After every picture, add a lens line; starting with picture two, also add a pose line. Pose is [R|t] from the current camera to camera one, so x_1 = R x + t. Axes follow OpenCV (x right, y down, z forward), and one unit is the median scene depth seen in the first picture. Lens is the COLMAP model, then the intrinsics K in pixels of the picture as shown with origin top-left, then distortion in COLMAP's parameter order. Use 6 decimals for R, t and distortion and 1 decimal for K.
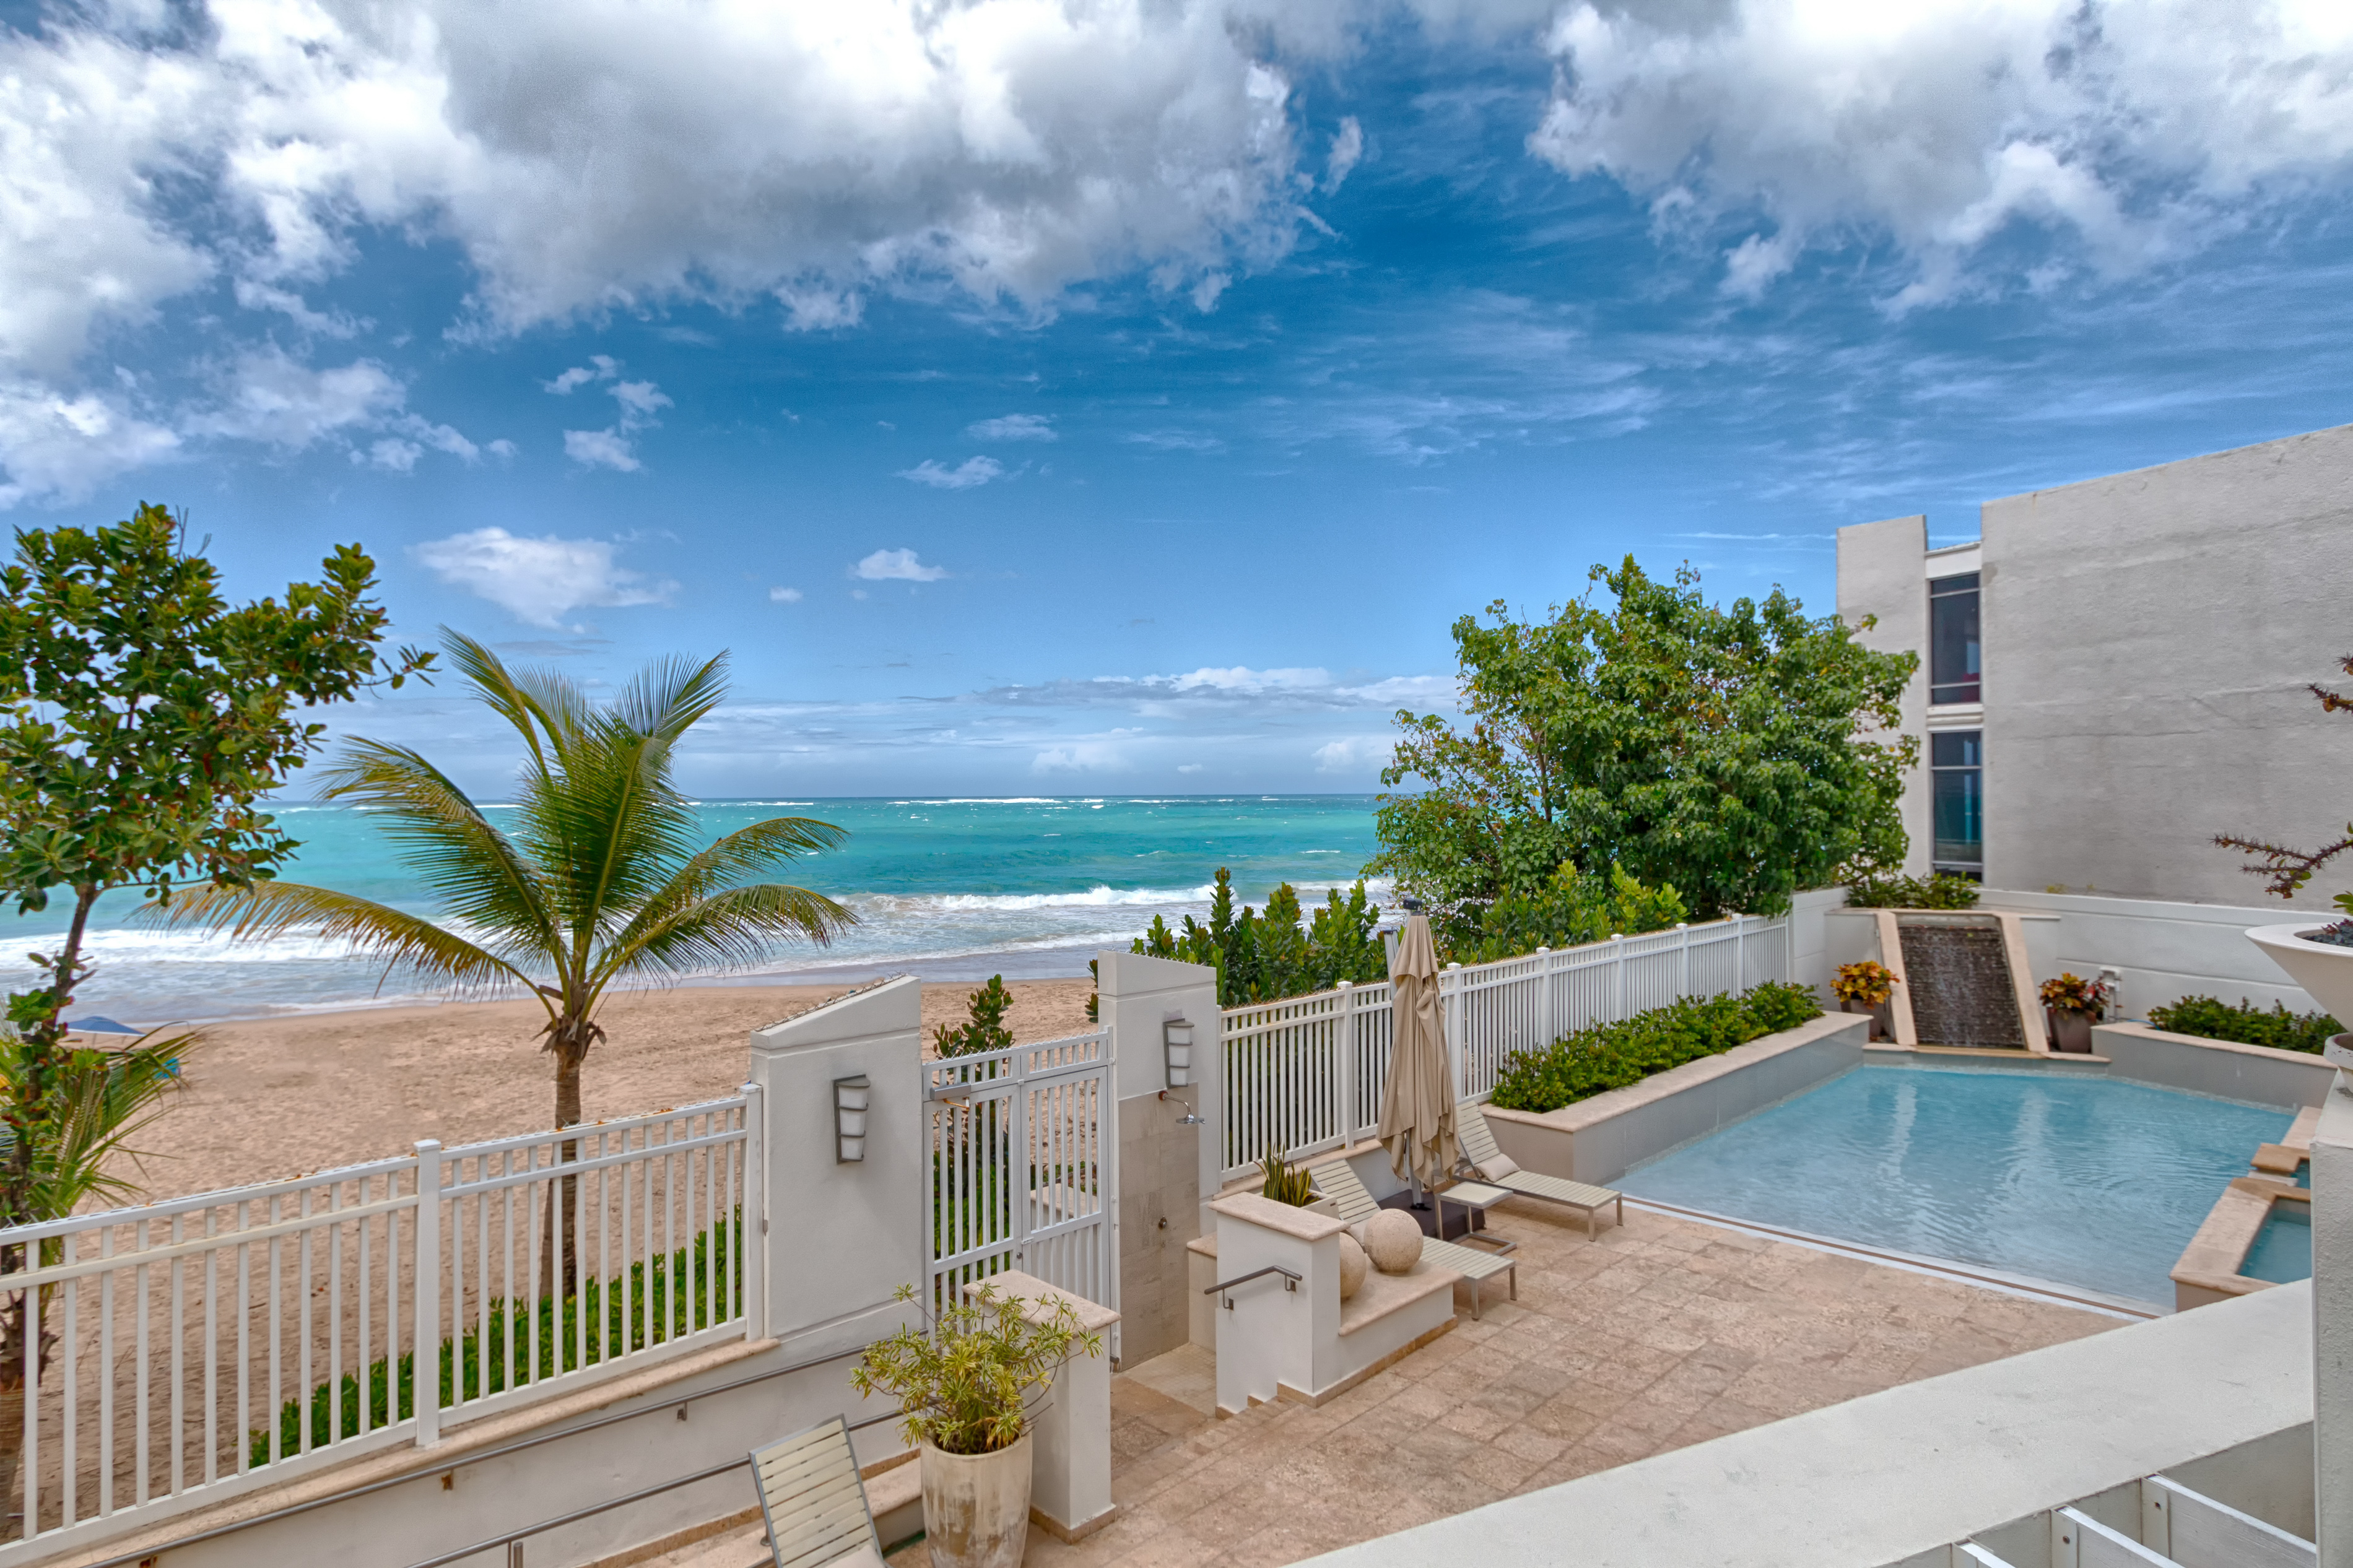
lens RADIAL K [[1288.9, 0, 1174.4], [0, 1288.9, 778.4], [0, 0, 1]] dist [0.040671, 0.000538]
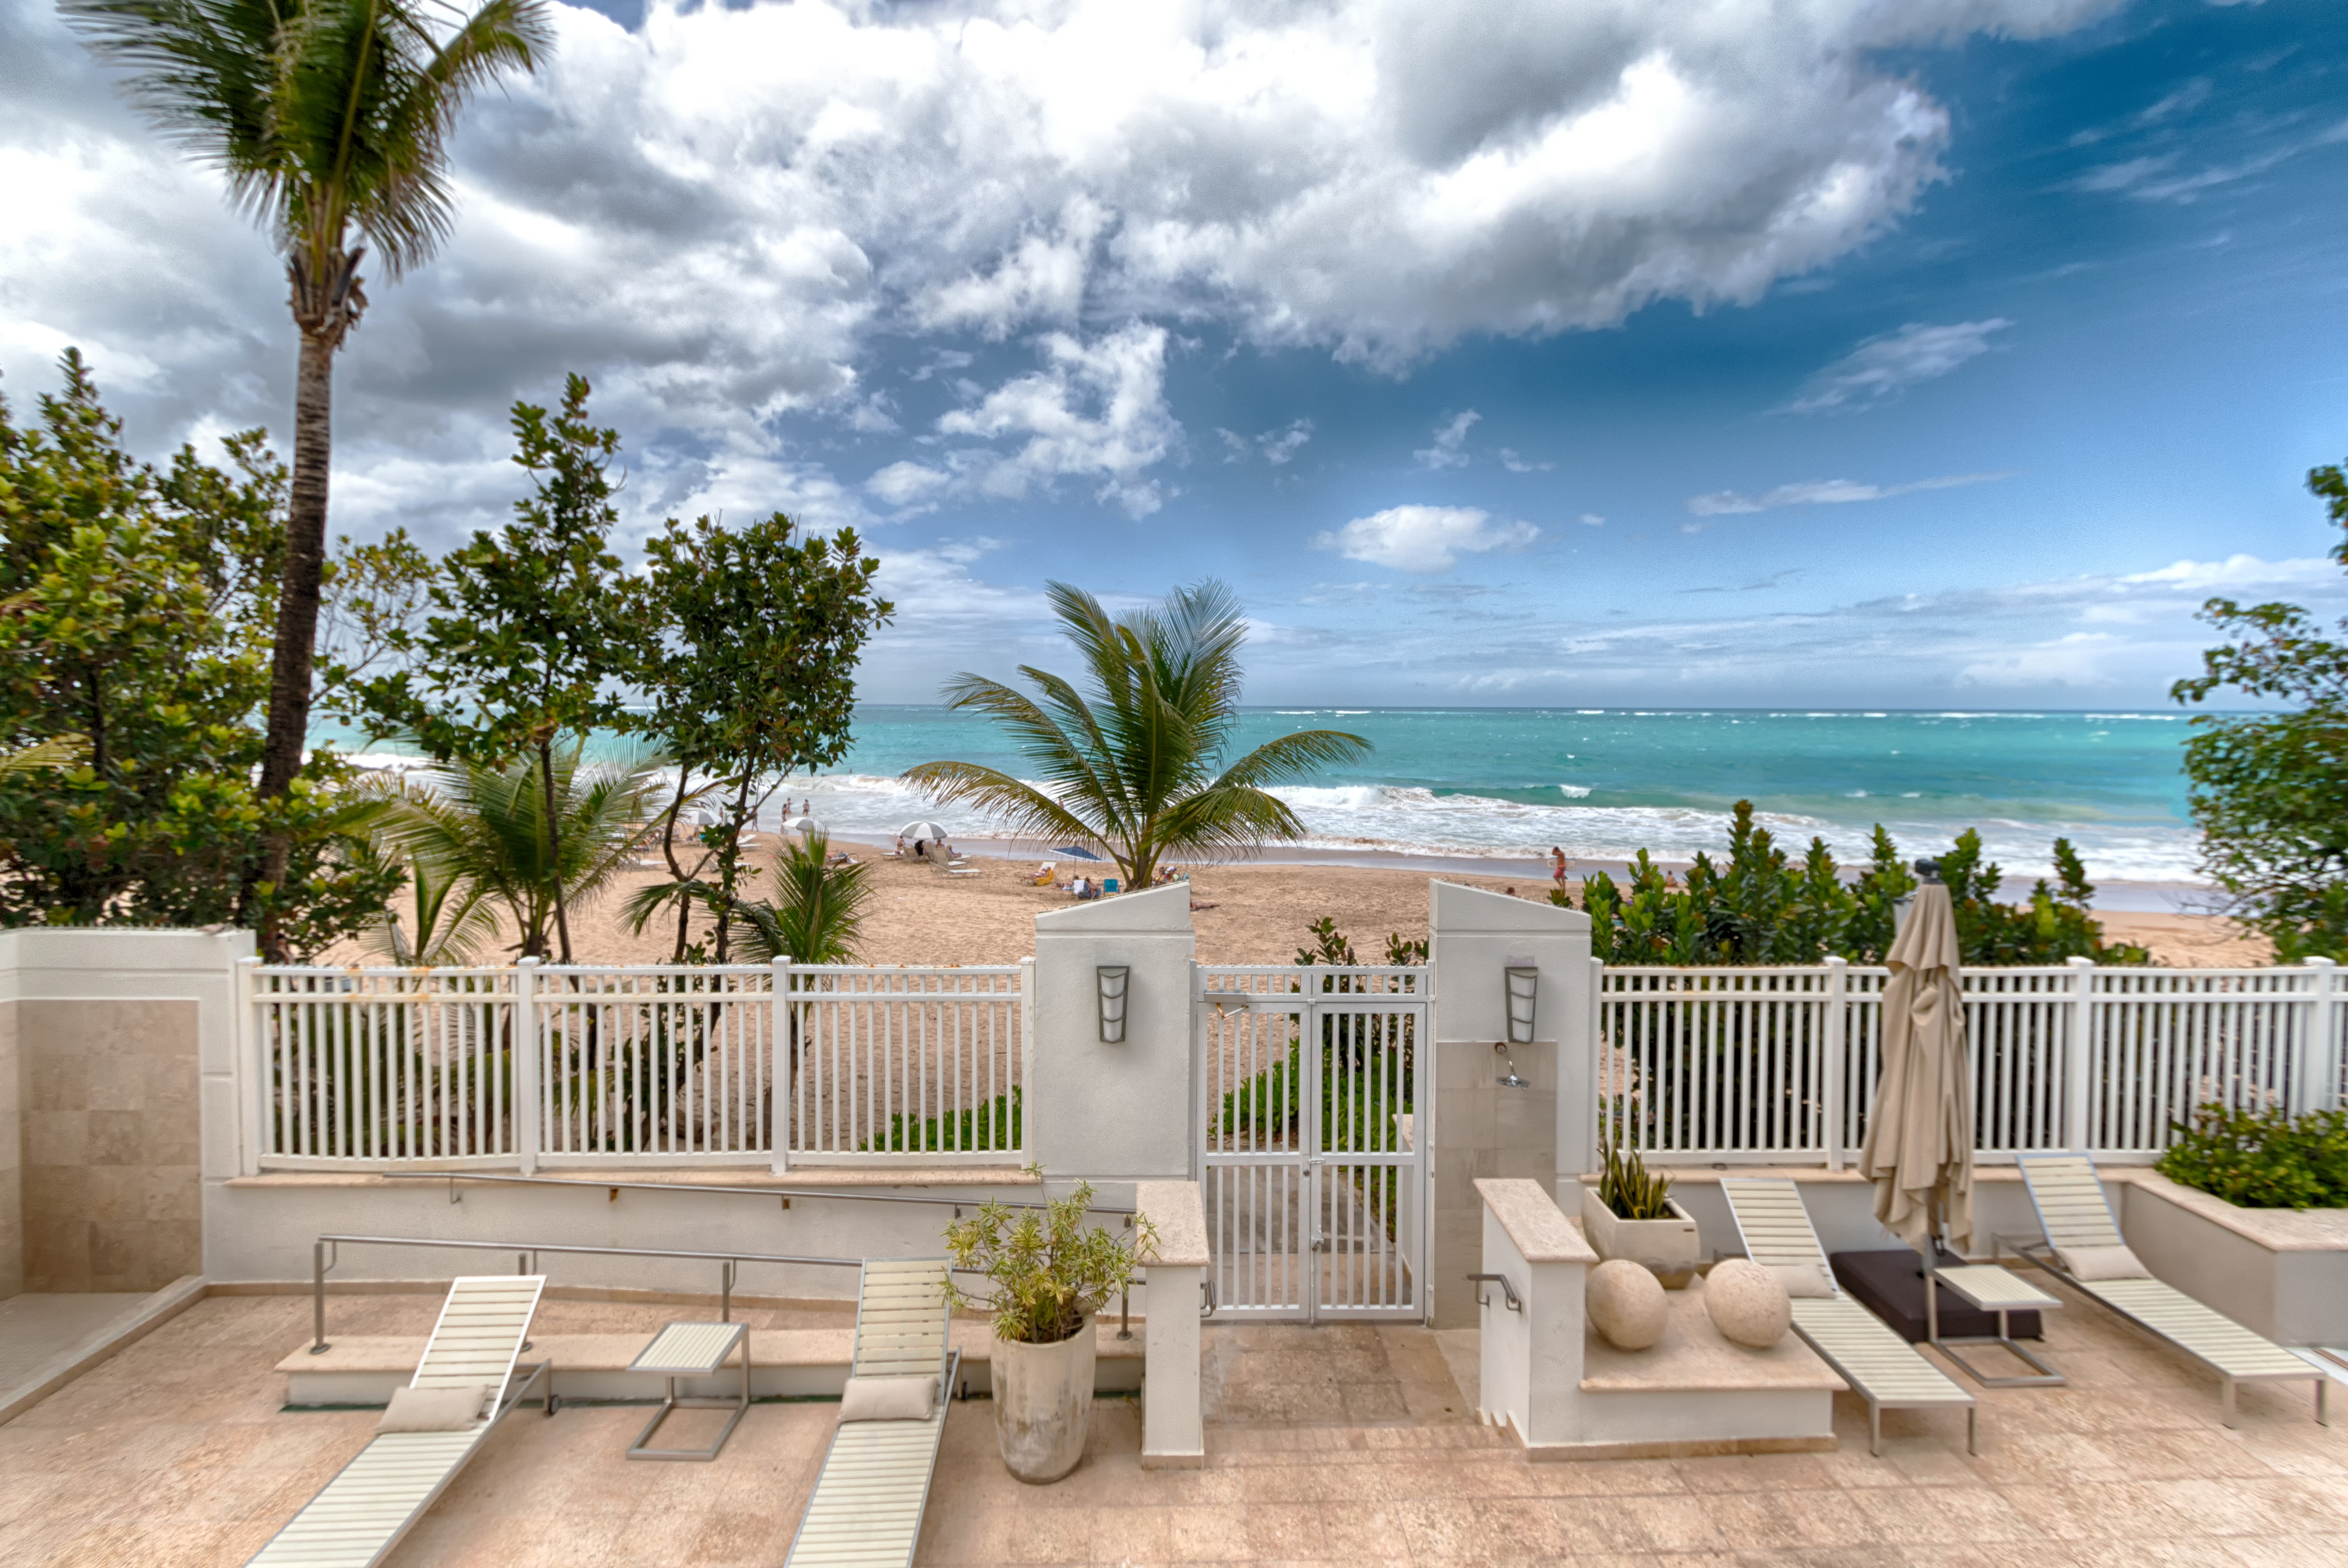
lens RADIAL K [[1093.3, 0, 1166.1], [0, 1093.3, 736.3], [0, 0, 1]] dist [0.014035, 0.000915]
pose [[0.733089, 0.029818, -0.679479, 0.309624], [-0.000910, 0.999081, 0.042861, -0.003909], [0.680132, -0.030802, 0.732442, 0.268312]]
